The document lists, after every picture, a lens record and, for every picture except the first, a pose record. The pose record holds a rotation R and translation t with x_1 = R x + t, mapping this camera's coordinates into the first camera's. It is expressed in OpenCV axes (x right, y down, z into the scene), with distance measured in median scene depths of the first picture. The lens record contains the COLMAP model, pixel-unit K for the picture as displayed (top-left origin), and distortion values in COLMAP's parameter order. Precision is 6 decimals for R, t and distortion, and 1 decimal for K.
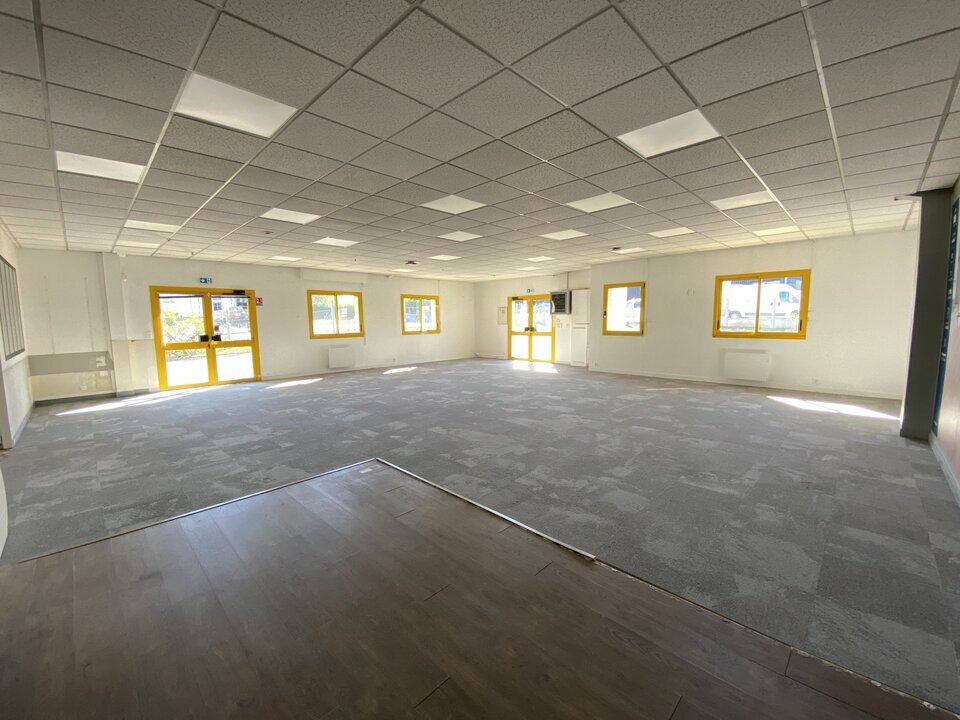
lens RADIAL K [[395.8, 0, 480.0], [0, 395.8, 360.0], [0, 0, 1]] dist [0.009777, -0.000109]
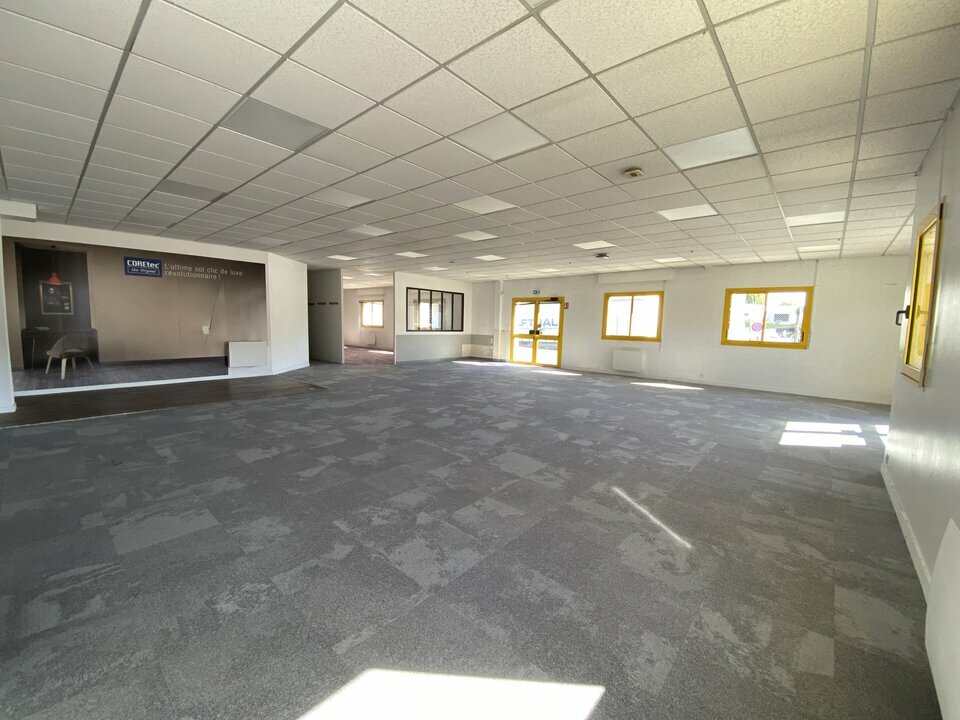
lens RADIAL K [[395.8, 0, 480.0], [0, 395.8, 360.0], [0, 0, 1]] dist [0.009777, -0.000109]
pose [[0.037471, 0.107541, -0.993494, 0.819805], [-0.123584, 0.987059, 0.102183, -0.085255], [0.991626, 0.118951, 0.050276, 0.815532]]
